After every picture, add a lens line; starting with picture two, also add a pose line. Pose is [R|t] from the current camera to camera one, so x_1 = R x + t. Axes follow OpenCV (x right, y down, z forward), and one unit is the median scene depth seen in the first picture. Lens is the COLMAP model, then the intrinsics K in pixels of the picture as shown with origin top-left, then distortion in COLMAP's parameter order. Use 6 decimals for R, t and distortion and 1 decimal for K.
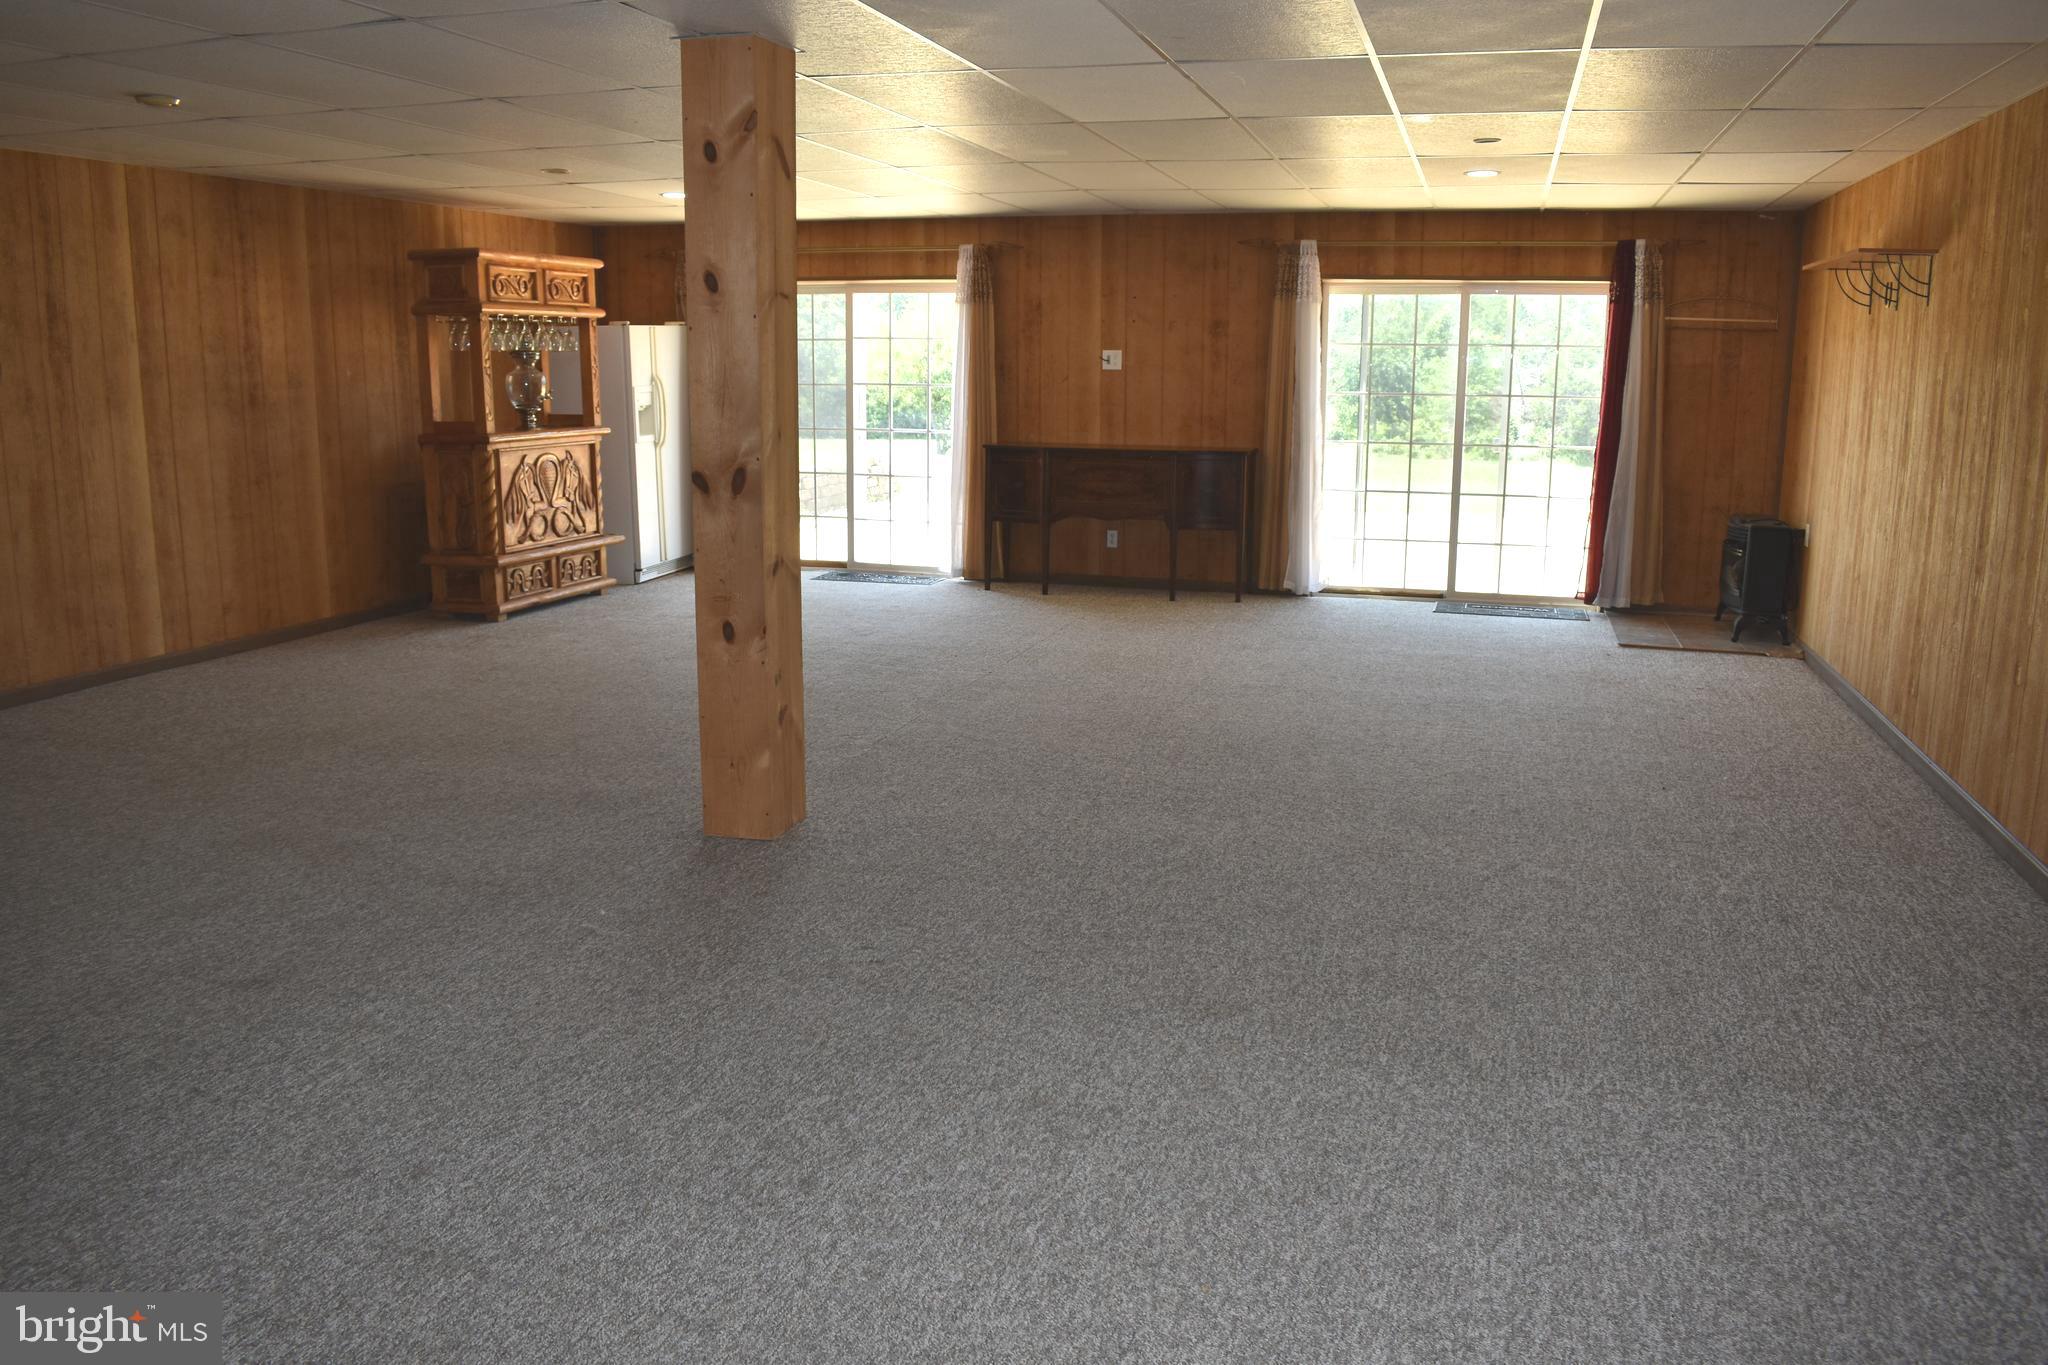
lens RADIAL K [[1605.7, 0, 1014.8], [0, 1605.7, 675.2], [0, 0, 1]] dist [-0.093093, 0.007659]
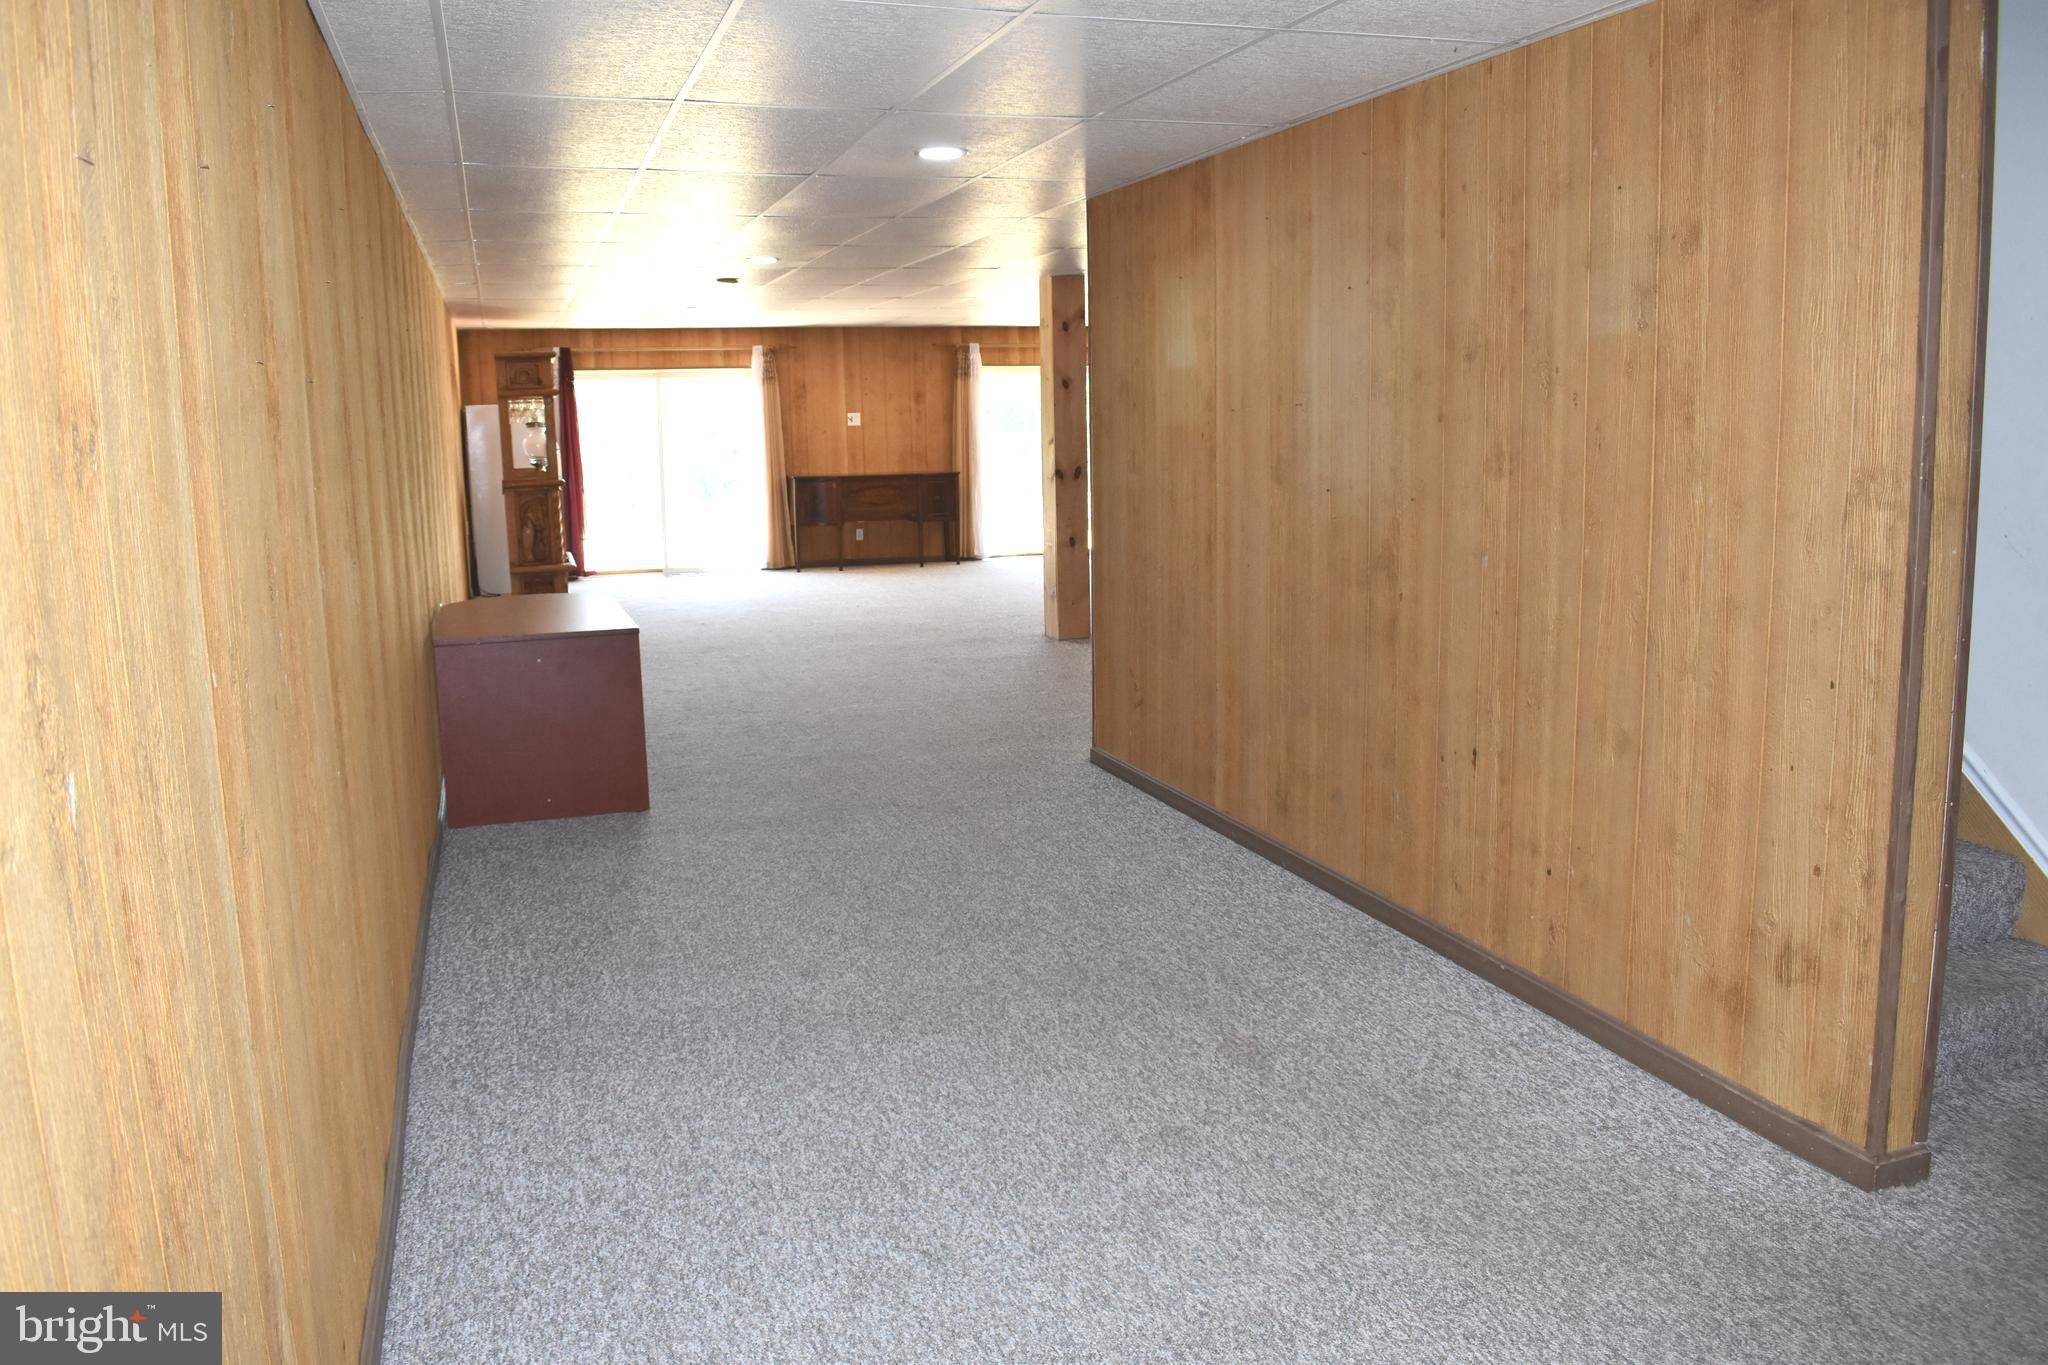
lens RADIAL K [[1605.7, 0, 1024.1], [0, 1605.7, 683.2], [0, 0, 1]] dist [-0.093093, 0.007659]
pose [[0.821313, -0.116098, 0.558540, -0.703594], [0.134062, 0.990934, 0.008842, 0.066197], [-0.554502, 0.067617, 0.829431, -0.367932]]
